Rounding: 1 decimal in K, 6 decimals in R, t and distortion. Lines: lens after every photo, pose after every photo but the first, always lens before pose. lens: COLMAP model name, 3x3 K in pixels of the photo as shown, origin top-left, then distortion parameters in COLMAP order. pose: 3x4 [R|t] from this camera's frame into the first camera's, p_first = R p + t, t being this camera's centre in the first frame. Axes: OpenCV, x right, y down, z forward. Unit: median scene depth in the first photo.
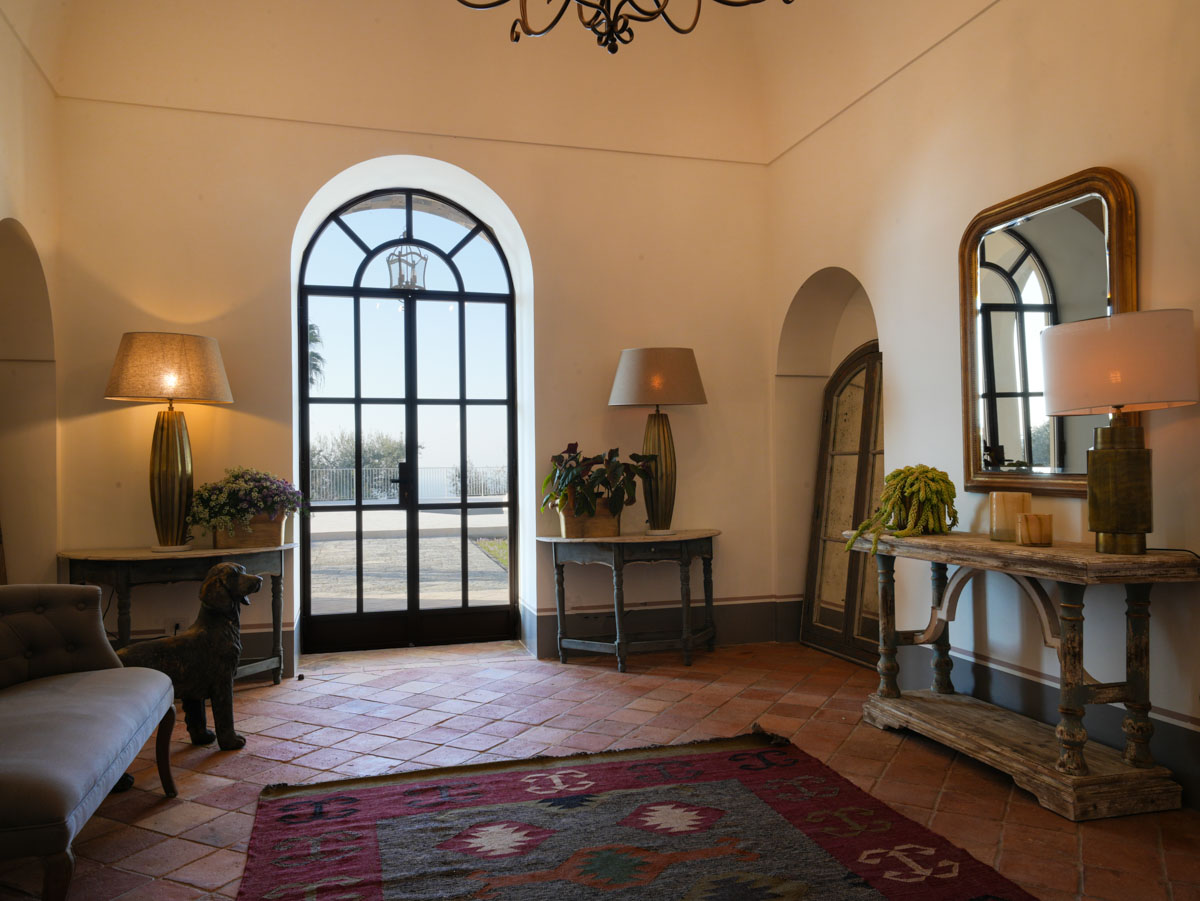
lens RADIAL K [[908.5, 0, 612.4], [0, 908.5, 448.0], [0, 0, 1]] dist [0.044094, -0.000041]
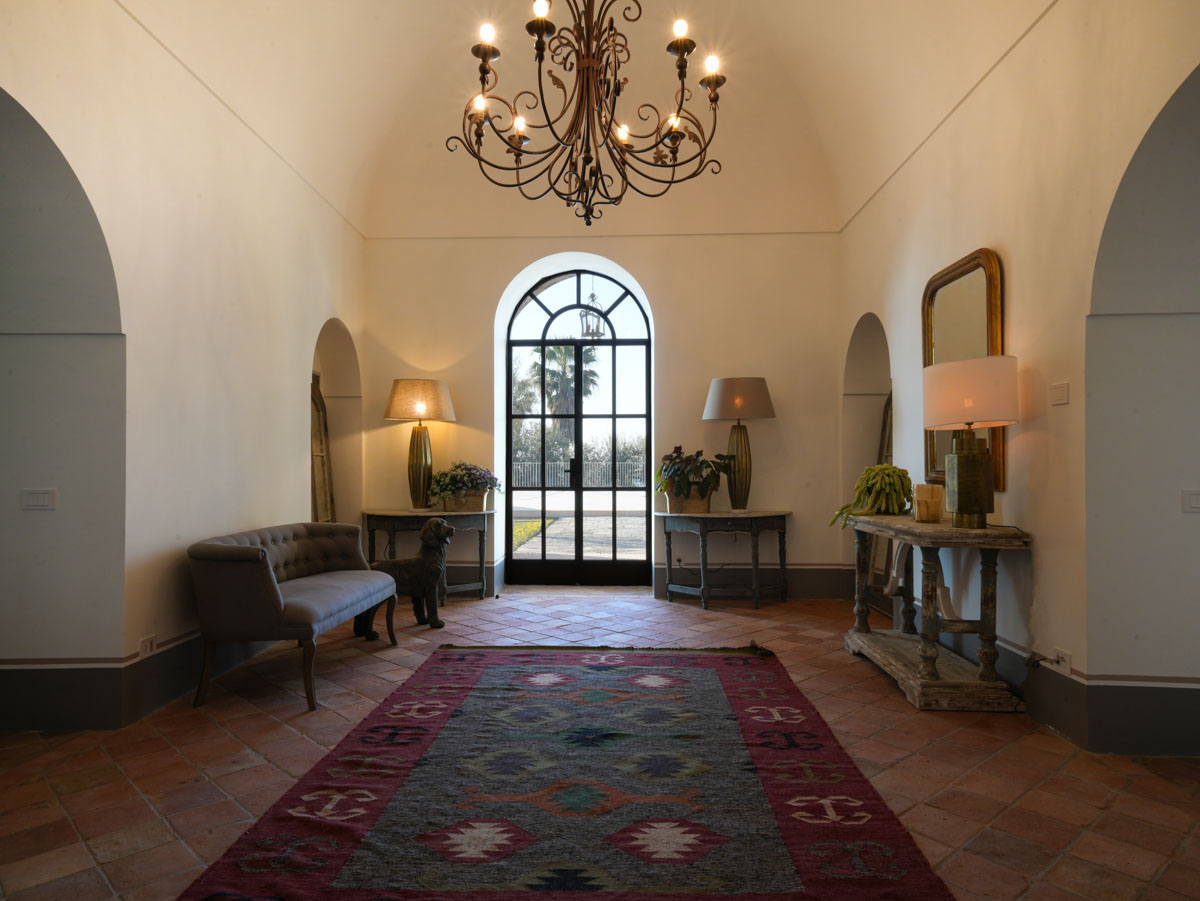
lens RADIAL K [[790.0, 0, 600.0], [0, 790.0, 450.5], [0, 0, 1]] dist [0.050607, 0.000432]
pose [[0.946677, 0.005083, -0.322144, 0.270401], [-0.003045, 0.999972, 0.006829, -0.007338], [0.322170, -0.005484, 0.946666, -0.224981]]
